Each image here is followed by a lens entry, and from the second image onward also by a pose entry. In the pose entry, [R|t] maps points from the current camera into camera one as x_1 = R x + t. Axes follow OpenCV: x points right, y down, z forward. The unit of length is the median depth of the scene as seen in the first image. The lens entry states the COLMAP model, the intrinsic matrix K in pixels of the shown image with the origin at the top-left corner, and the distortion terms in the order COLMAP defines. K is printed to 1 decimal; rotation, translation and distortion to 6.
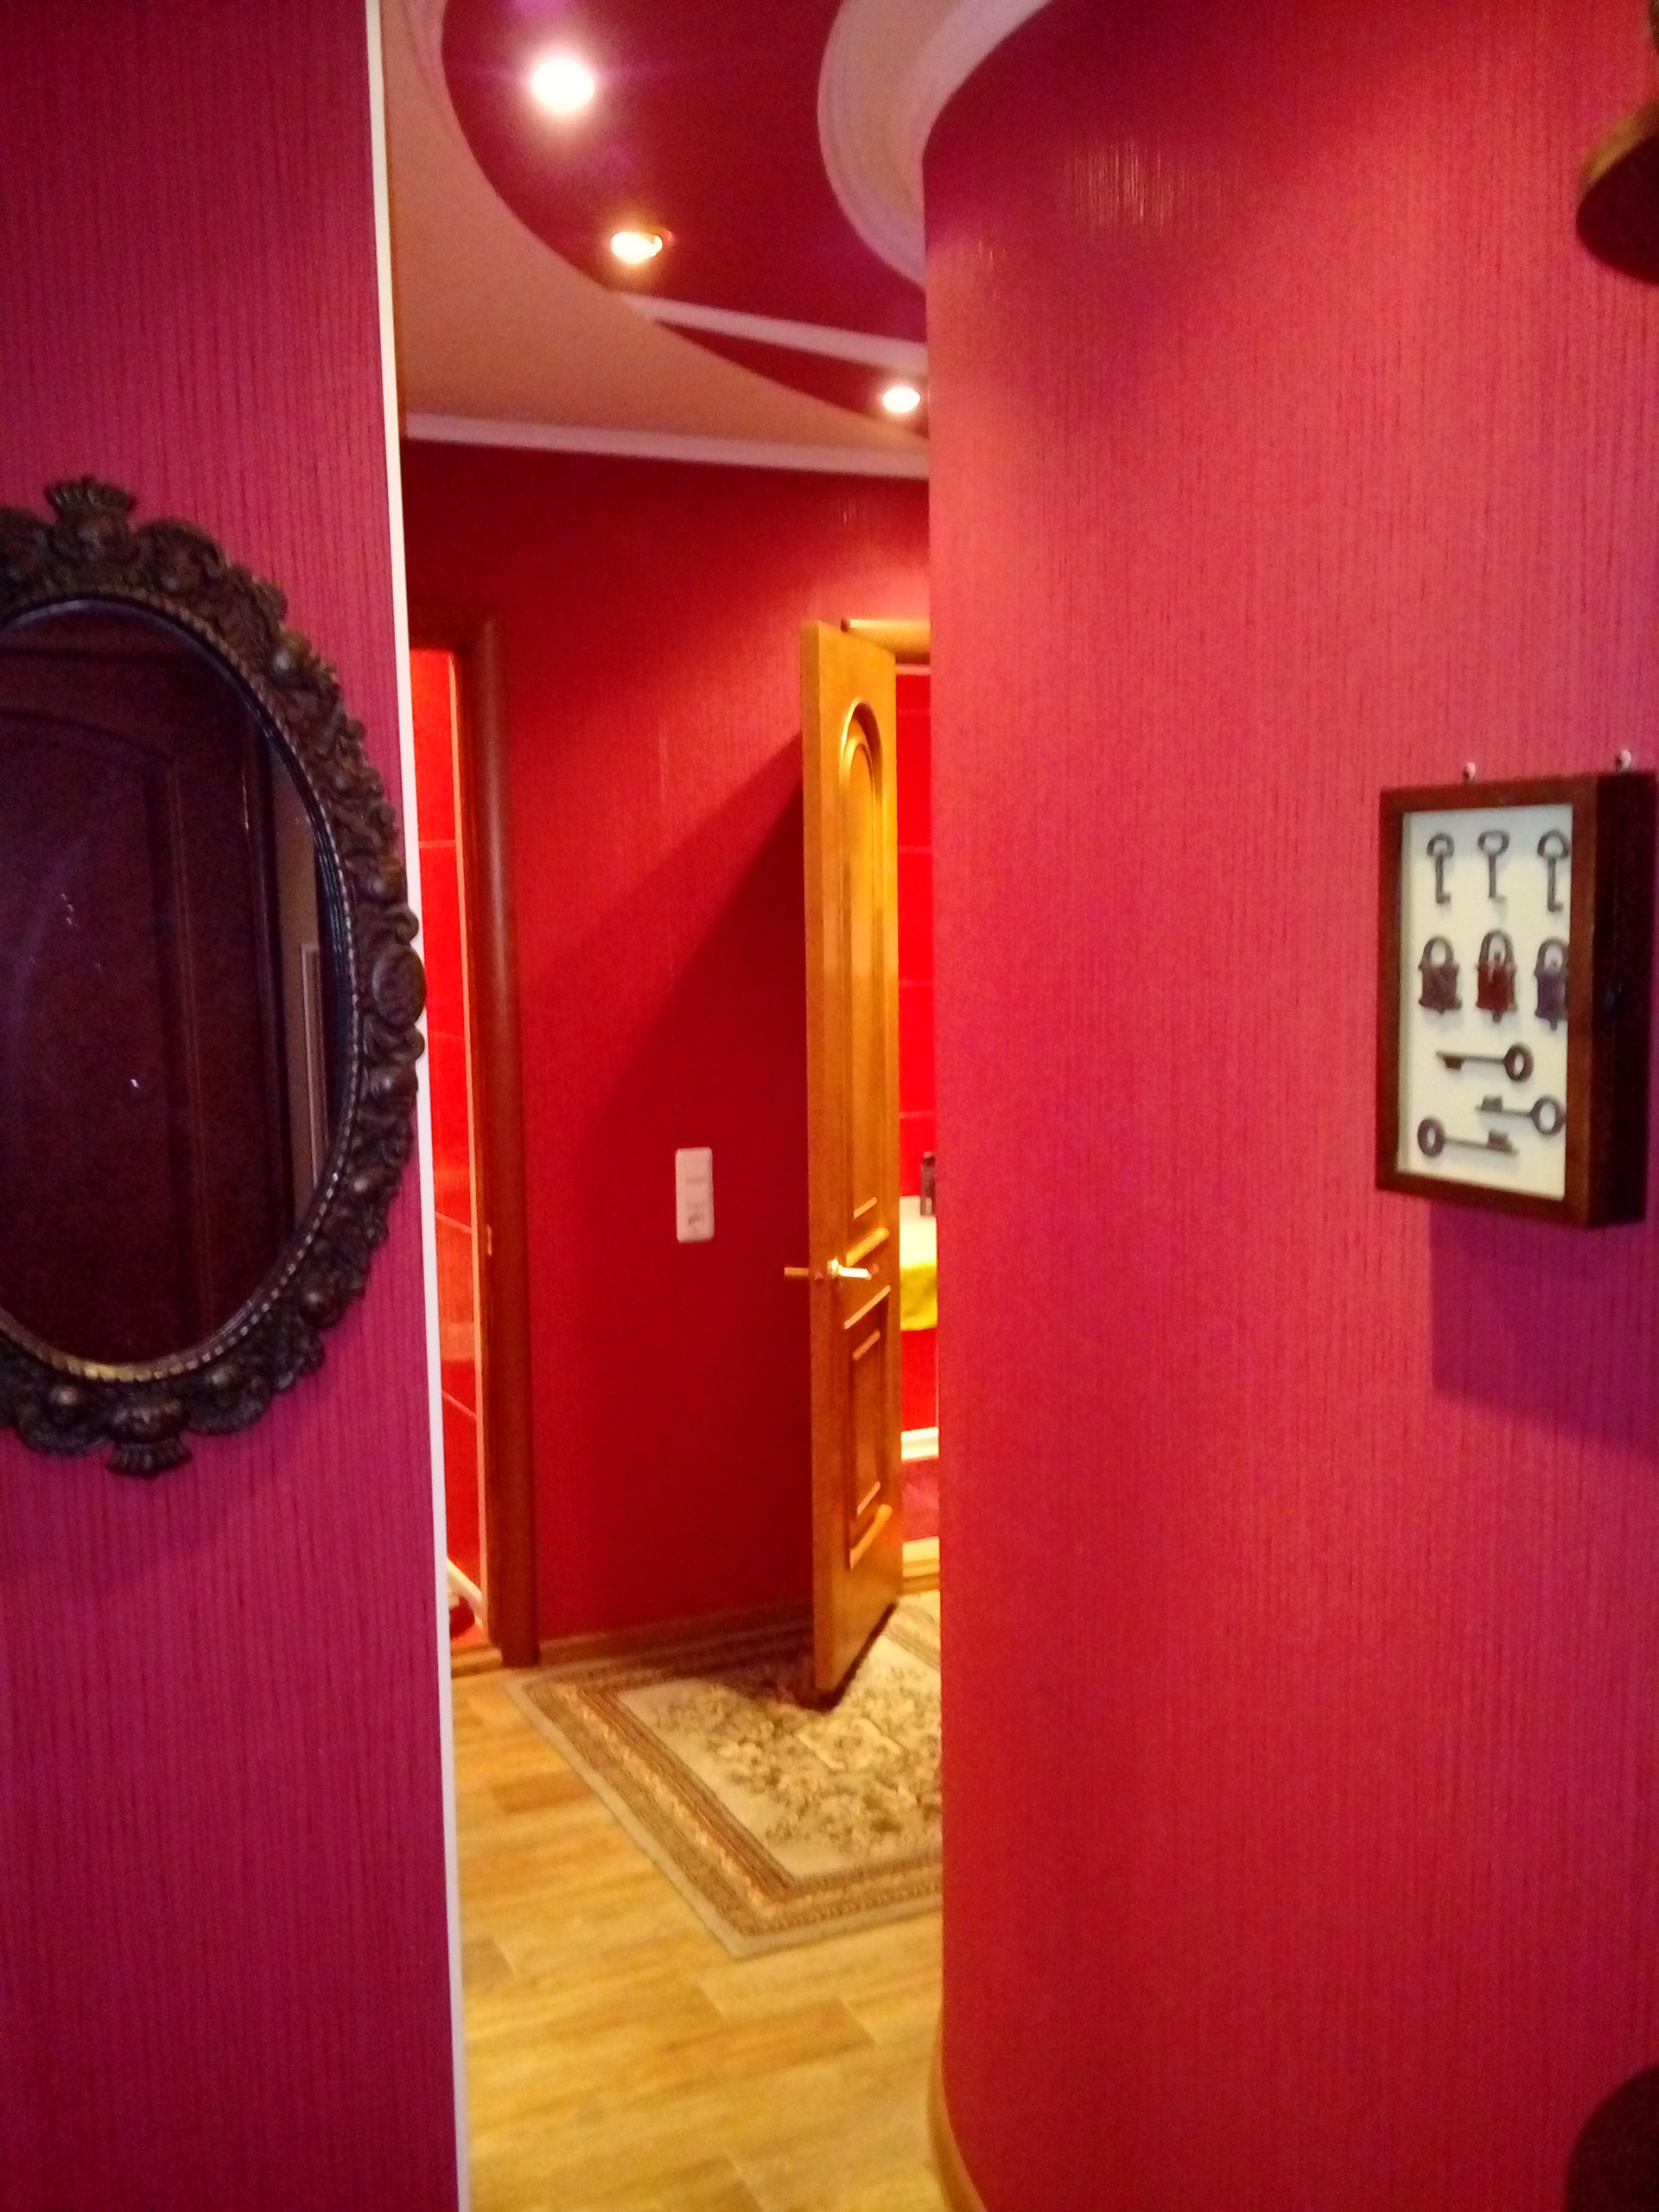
lens RADIAL K [[1951.9, 0, 814.8], [0, 1951.9, 1126.5], [0, 0, 1]] dist [0.096918, -0.175209]
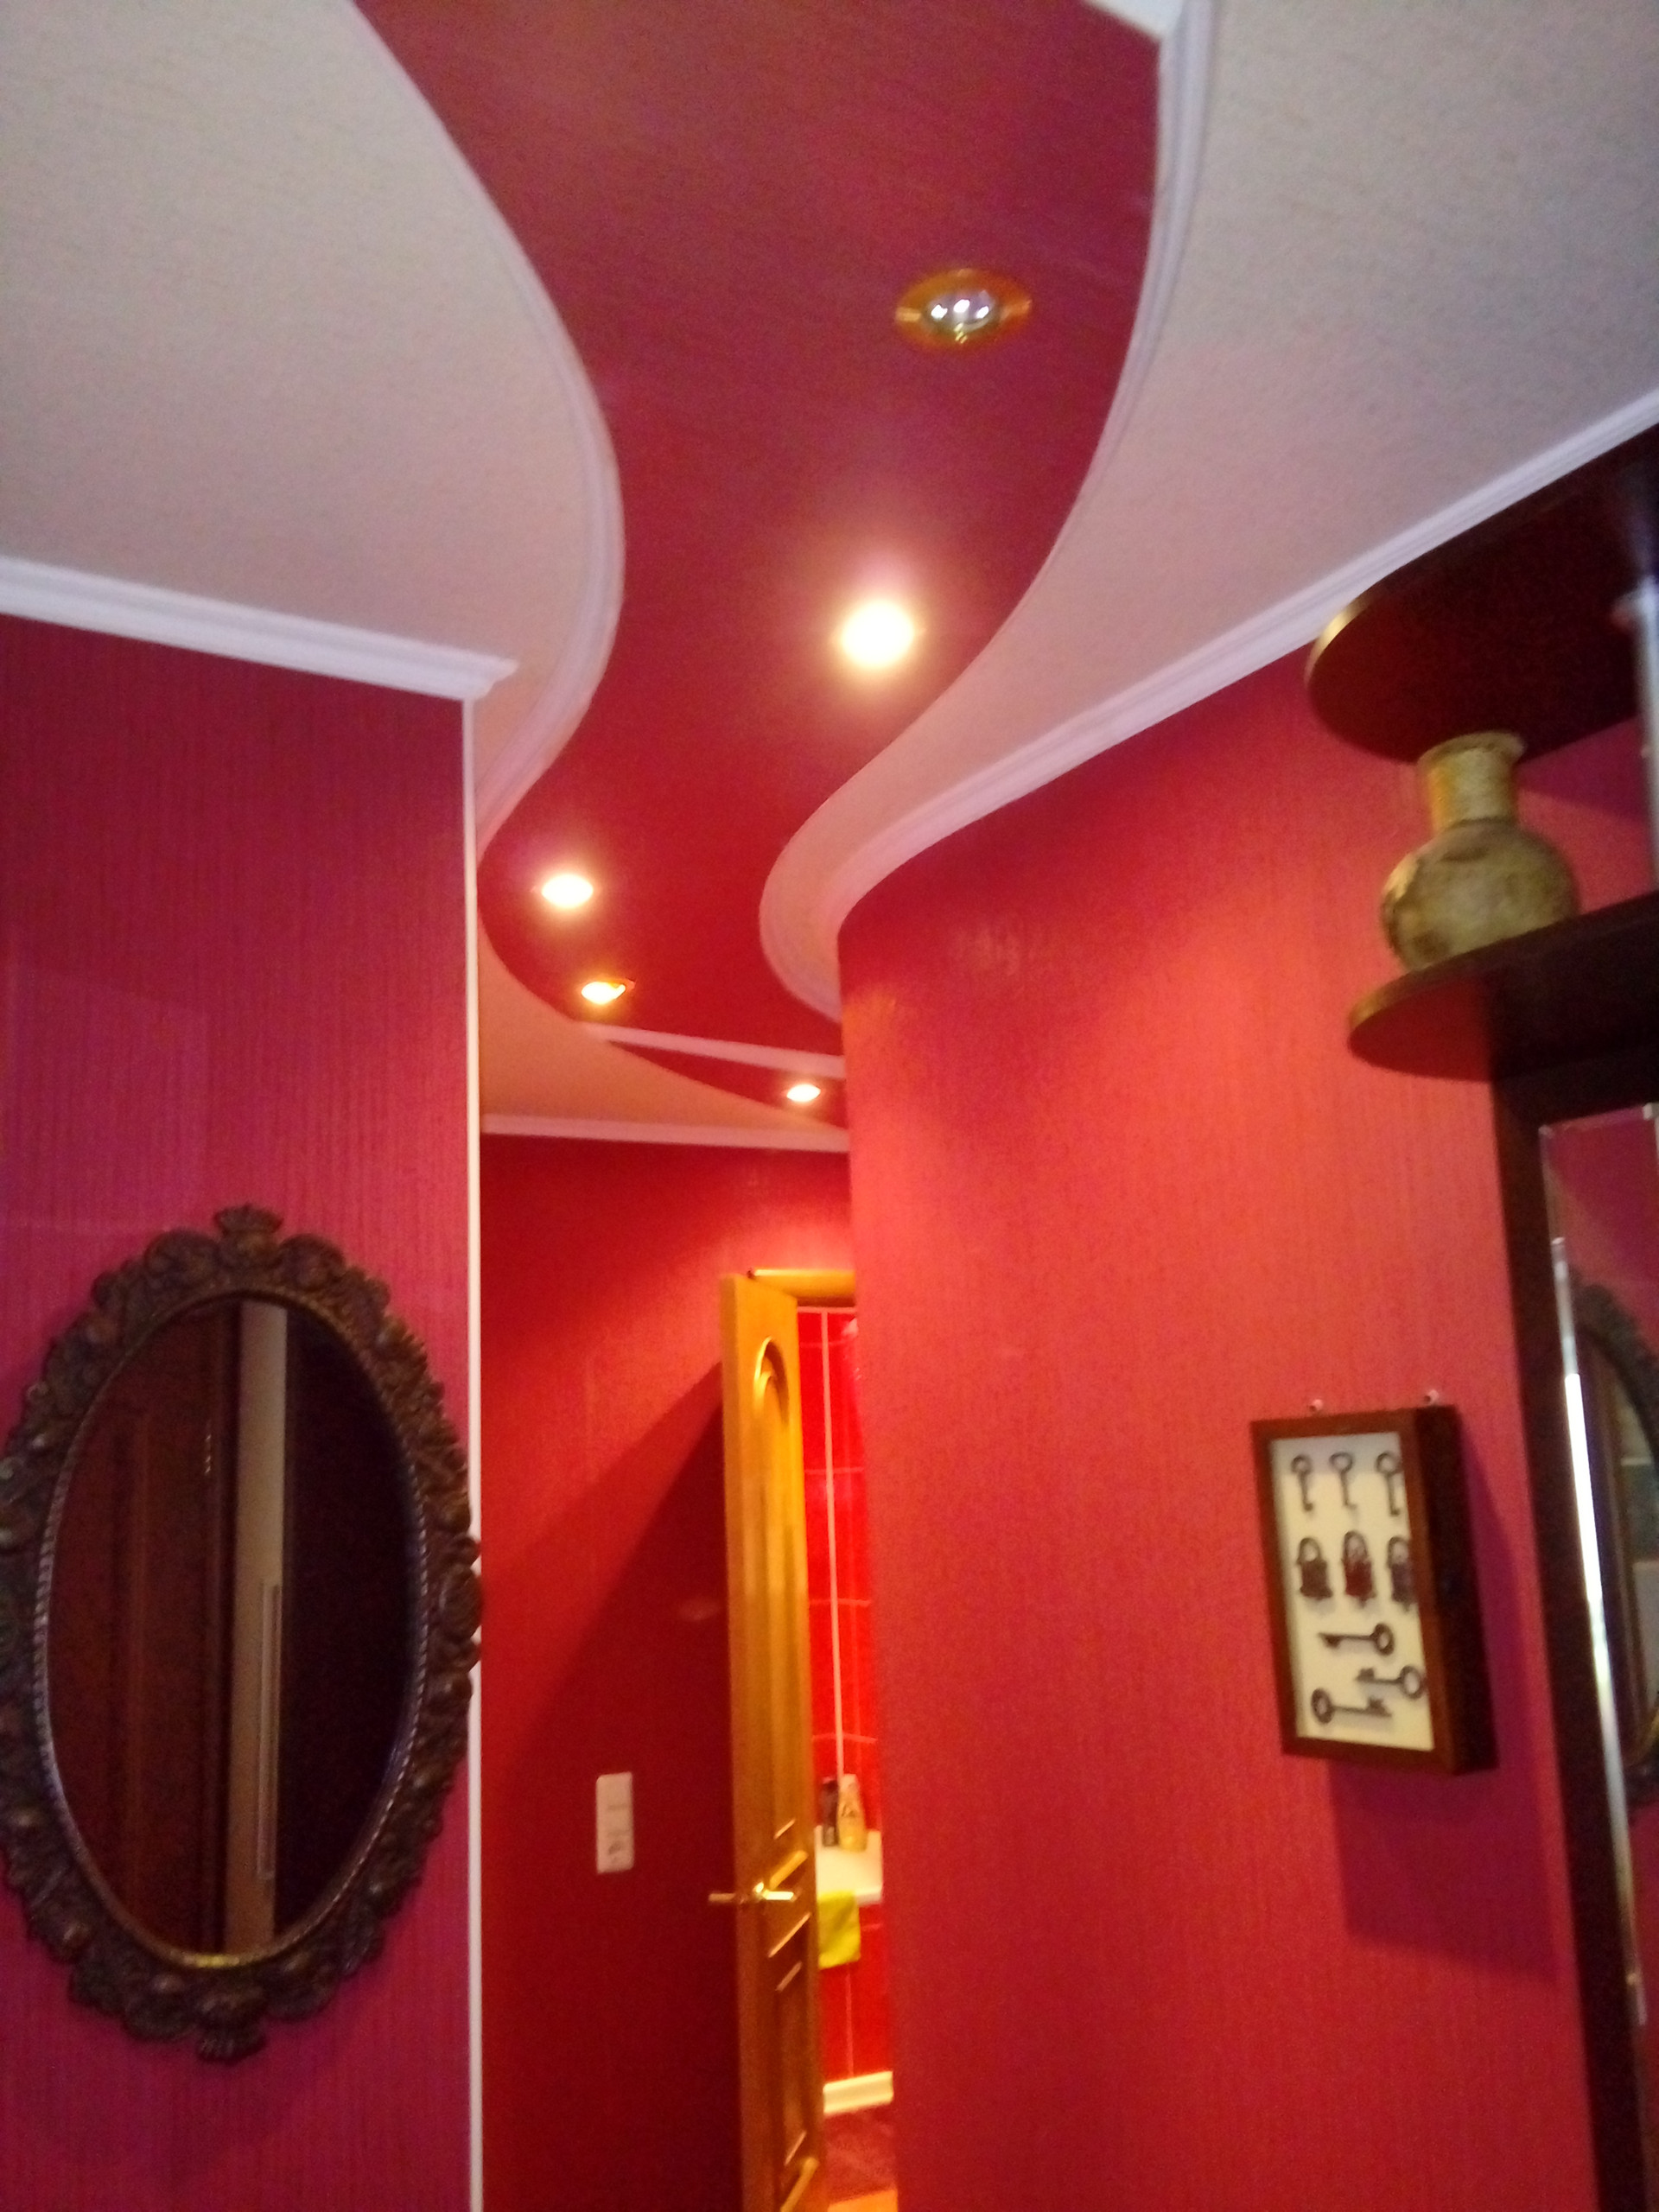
lens RADIAL K [[1951.9, 0, 814.8], [0, 1951.9, 1126.5], [0, 0, 1]] dist [0.096918, -0.175209]
pose [[0.997066, -0.010025, 0.075882, -0.086626], [0.033085, 0.950433, -0.309164, 0.030920], [-0.069022, 0.310768, 0.947976, -0.240925]]
